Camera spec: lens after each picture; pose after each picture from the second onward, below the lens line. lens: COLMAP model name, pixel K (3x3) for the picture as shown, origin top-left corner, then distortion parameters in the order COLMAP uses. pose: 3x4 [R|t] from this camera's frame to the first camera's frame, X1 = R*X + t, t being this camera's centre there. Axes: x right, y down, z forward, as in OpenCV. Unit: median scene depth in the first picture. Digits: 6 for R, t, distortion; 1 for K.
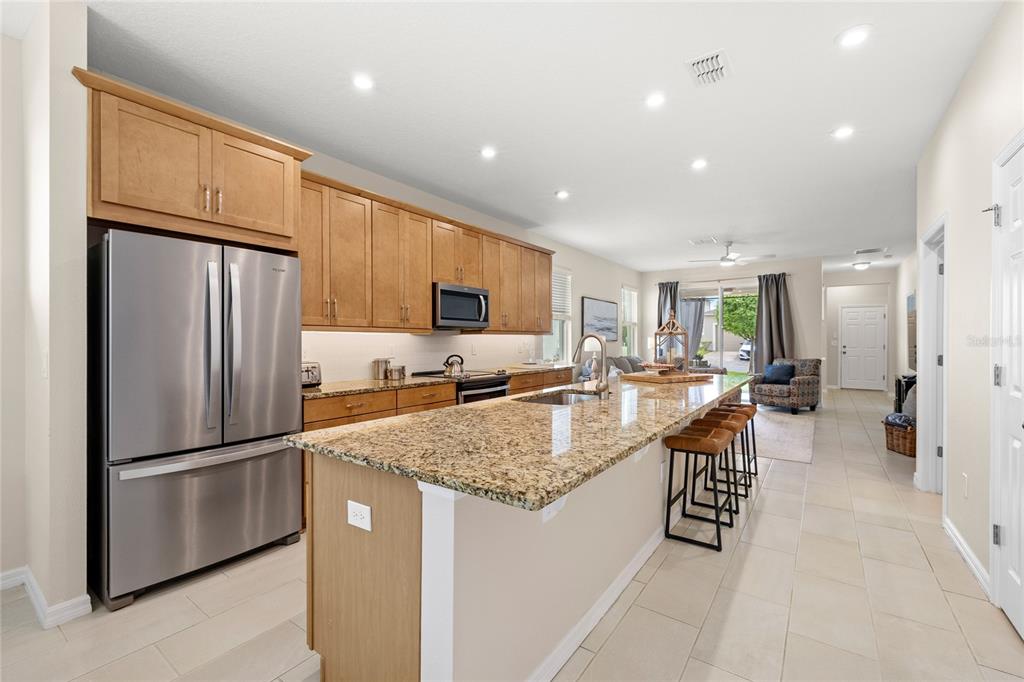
lens RADIAL K [[439.9, 0, 504.6], [0, 439.9, 341.5], [0, 0, 1]] dist [-0.002399, 0.000320]
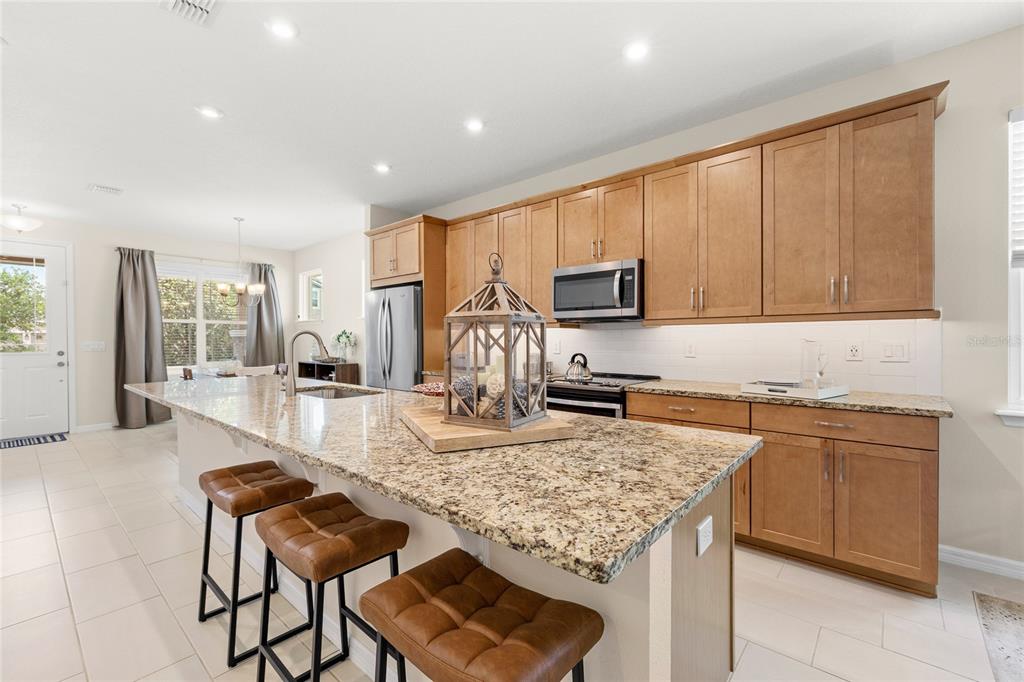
lens RADIAL K [[439.9, 0, 514.8], [0, 439.9, 338.5], [0, 0, 1]] dist [-0.002399, 0.000320]
pose [[-0.093525, 0.008078, -0.995584, 0.606426], [0.004609, 0.999960, 0.007681, -0.002467], [0.995606, -0.003870, -0.093558, 0.833295]]
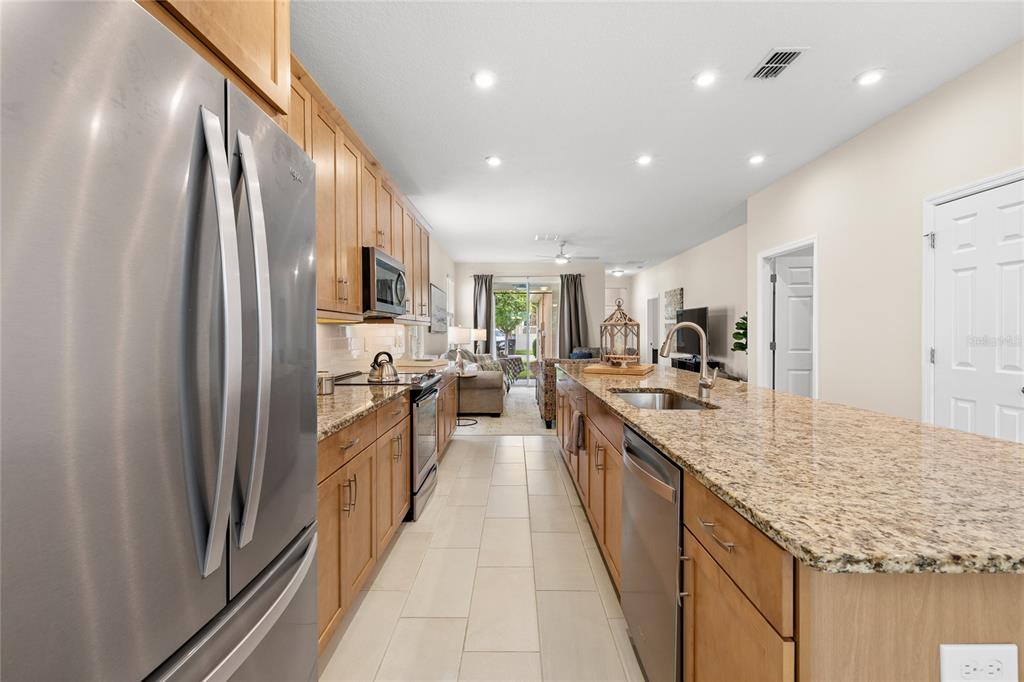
lens RADIAL K [[439.9, 0, 512.5], [0, 439.9, 332.9], [0, 0, 1]] dist [-0.002399, 0.000320]
pose [[0.814213, -0.001603, 0.580564, -0.309445], [0.002822, 0.999995, -0.001197, 0.001450], [-0.580559, 0.002613, 0.814214, 0.260482]]
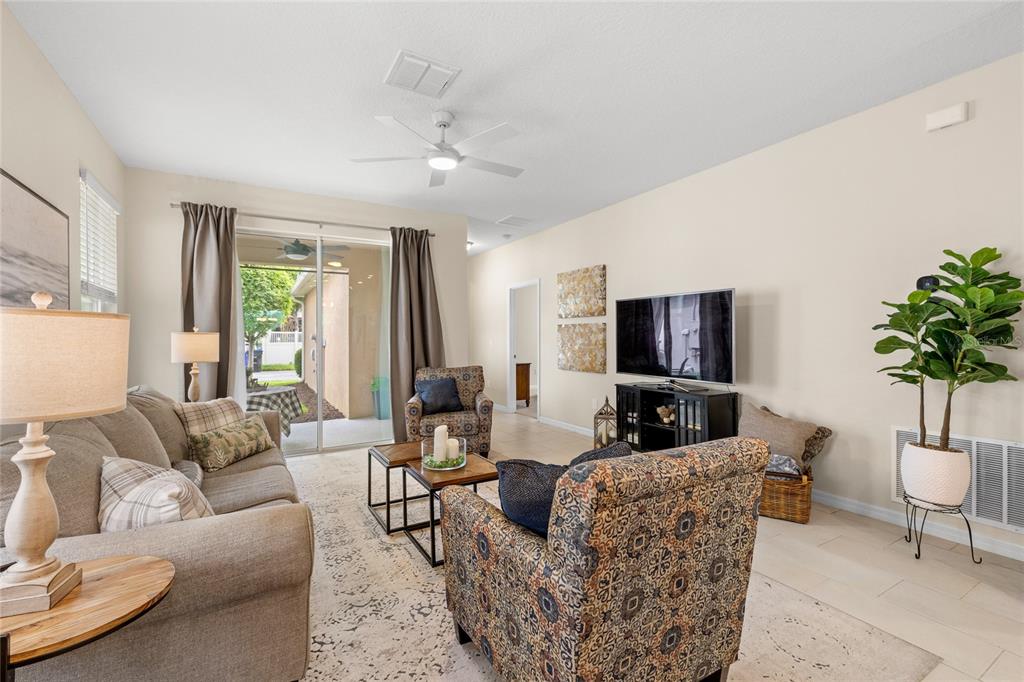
lens RADIAL K [[439.9, 0, 514.1], [0, 439.9, 340.7], [0, 0, 1]] dist [-0.002399, 0.000320]
pose [[0.400579, -0.006574, 0.916239, 0.185269], [0.009632, 0.999949, 0.002964, -0.001039], [-0.916212, 0.007638, 0.400622, 1.062285]]
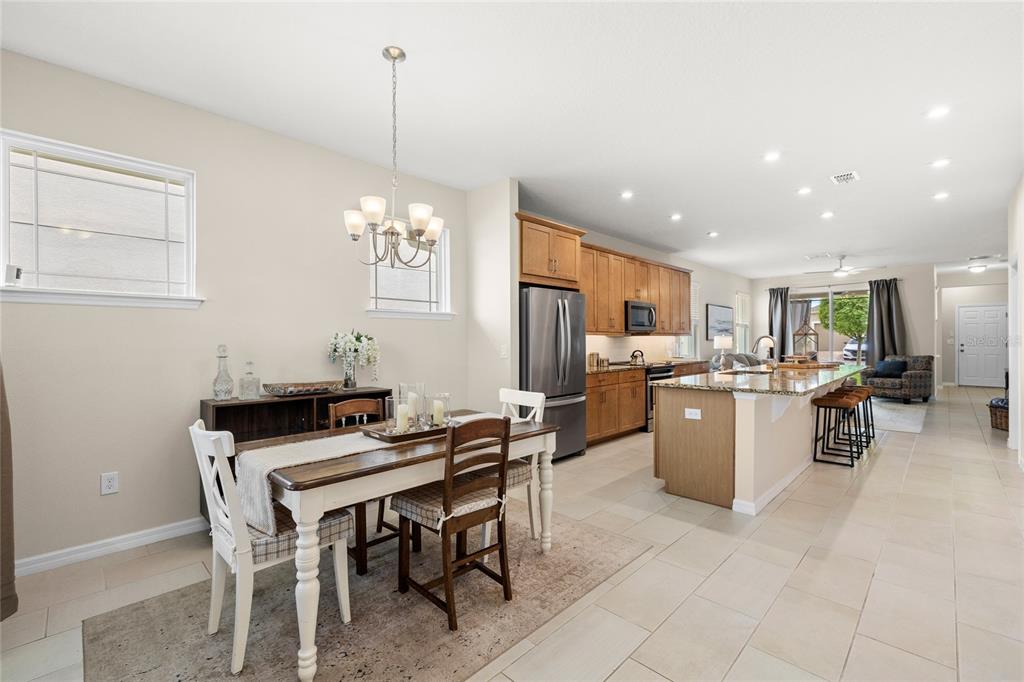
lens RADIAL K [[439.9, 0, 502.0], [0, 439.9, 340.8], [0, 0, 1]] dist [-0.002399, 0.000320]
pose [[0.986557, -0.005184, -0.163336, -0.275484], [0.004618, 0.999982, -0.003847, 0.002645], [0.163353, 0.003041, 0.986563, -0.430769]]
